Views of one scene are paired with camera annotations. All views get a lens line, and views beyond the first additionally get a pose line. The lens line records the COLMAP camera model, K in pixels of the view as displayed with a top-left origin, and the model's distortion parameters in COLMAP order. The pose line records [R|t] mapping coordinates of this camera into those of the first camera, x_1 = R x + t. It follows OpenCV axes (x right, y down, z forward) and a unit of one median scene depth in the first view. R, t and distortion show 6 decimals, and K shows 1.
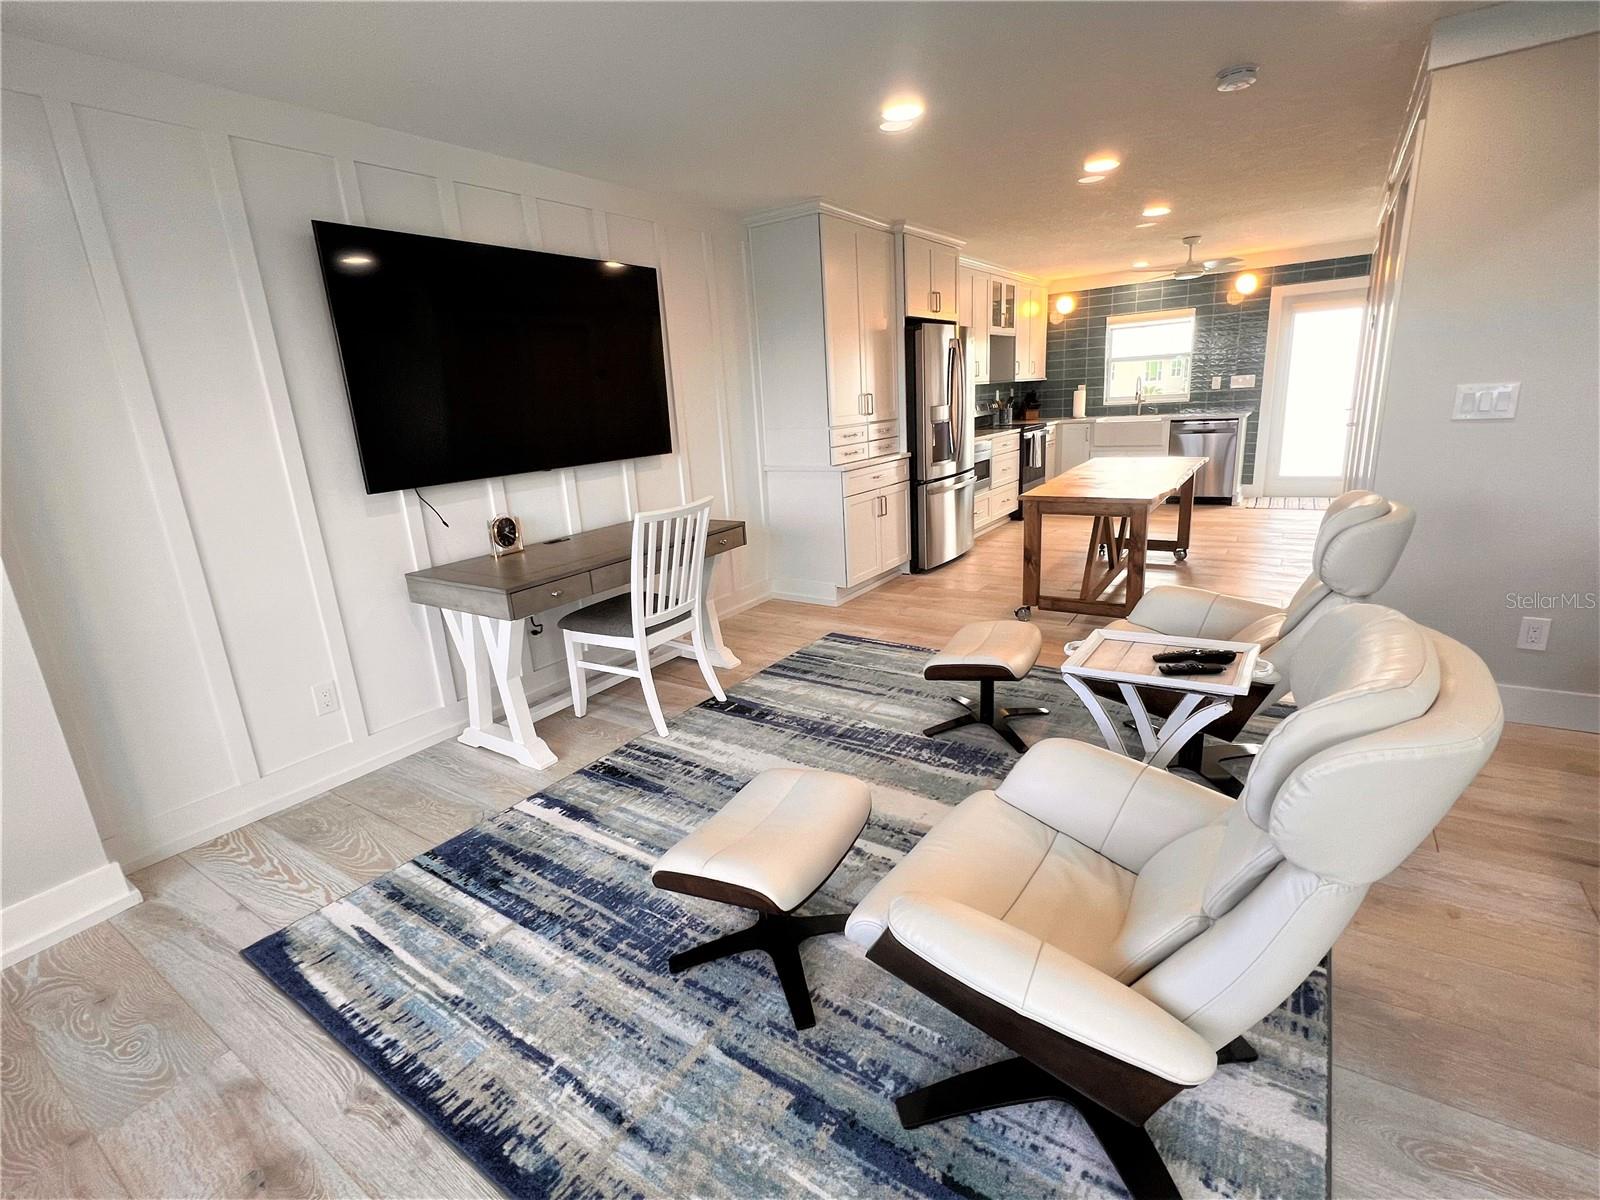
lens RADIAL K [[744.5, 0, 795.8], [0, 744.5, 598.8], [0, 0, 1]] dist [-0.000658, 0.000423]
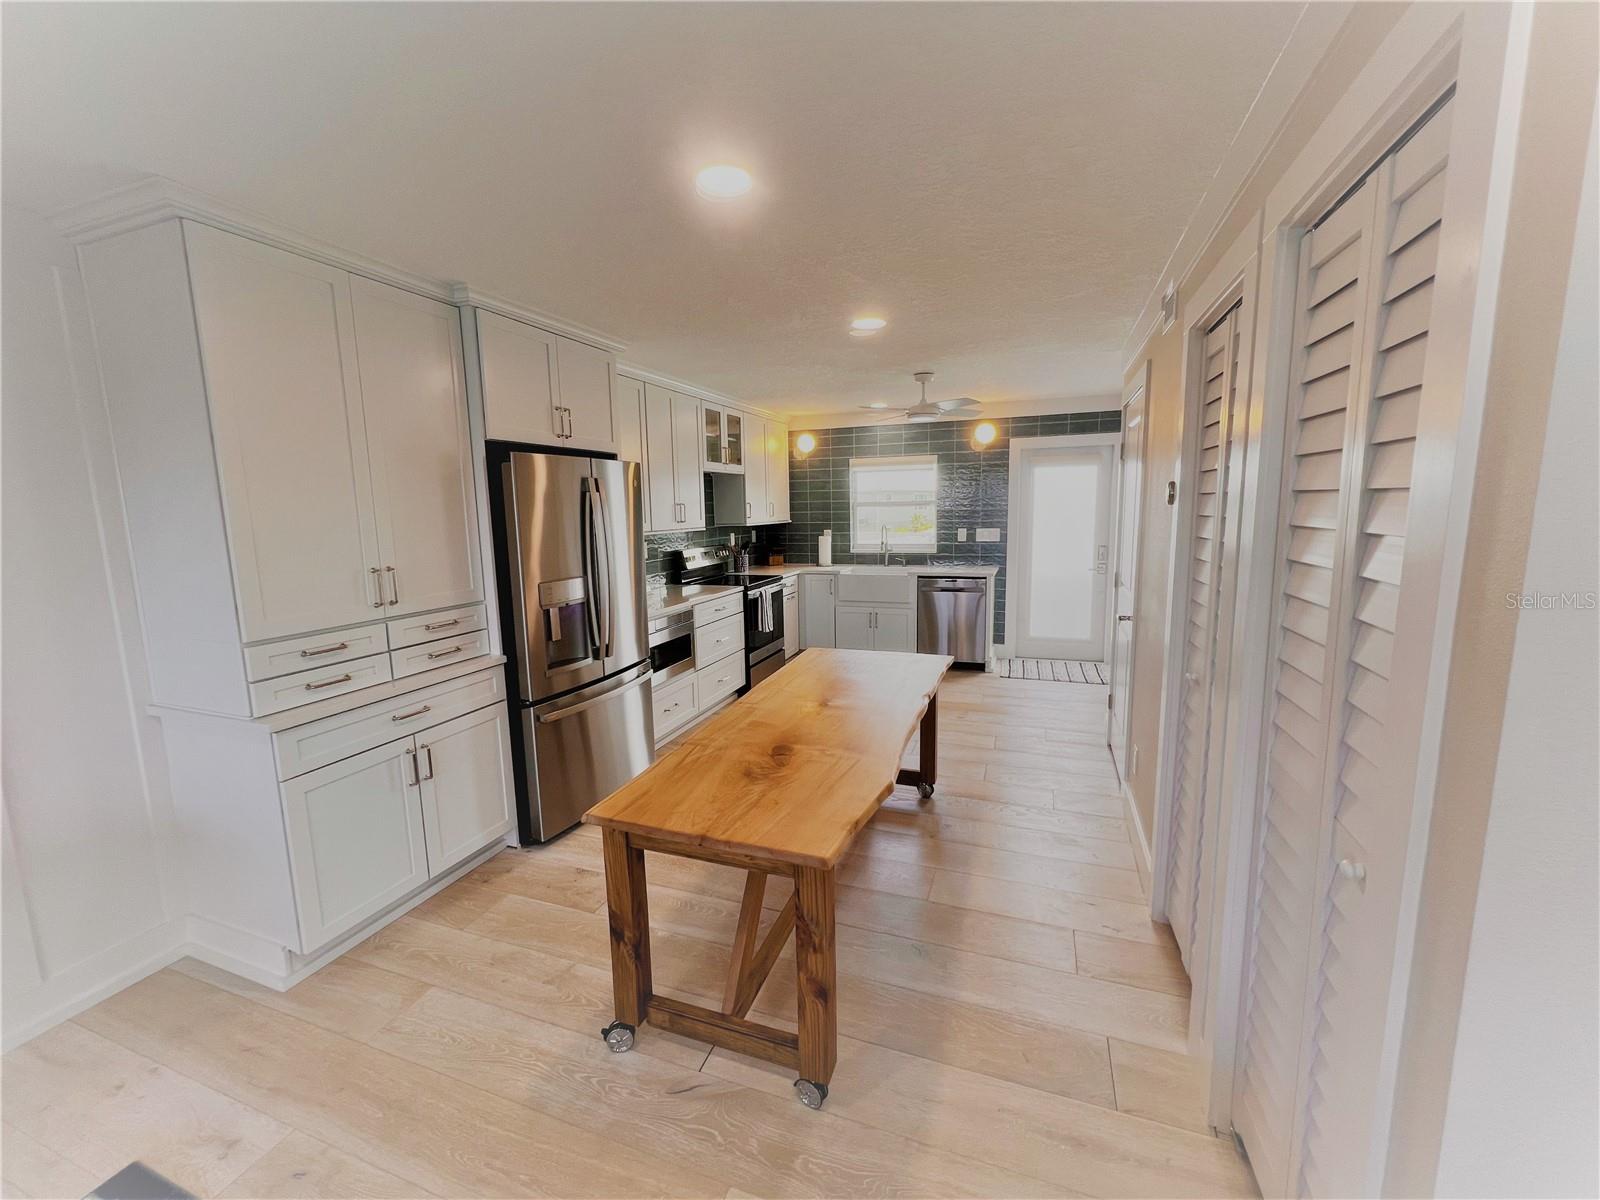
lens RADIAL K [[643.3, 0, 796.6], [0, 643.3, 597.2], [0, 0, 1]] dist [0.000568, 0.000271]
pose [[0.970306, 0.007868, 0.241754, 0.359166], [0.024062, 0.991374, -0.128839, -0.238522], [-0.240683, 0.130830, 0.961746, 0.604990]]
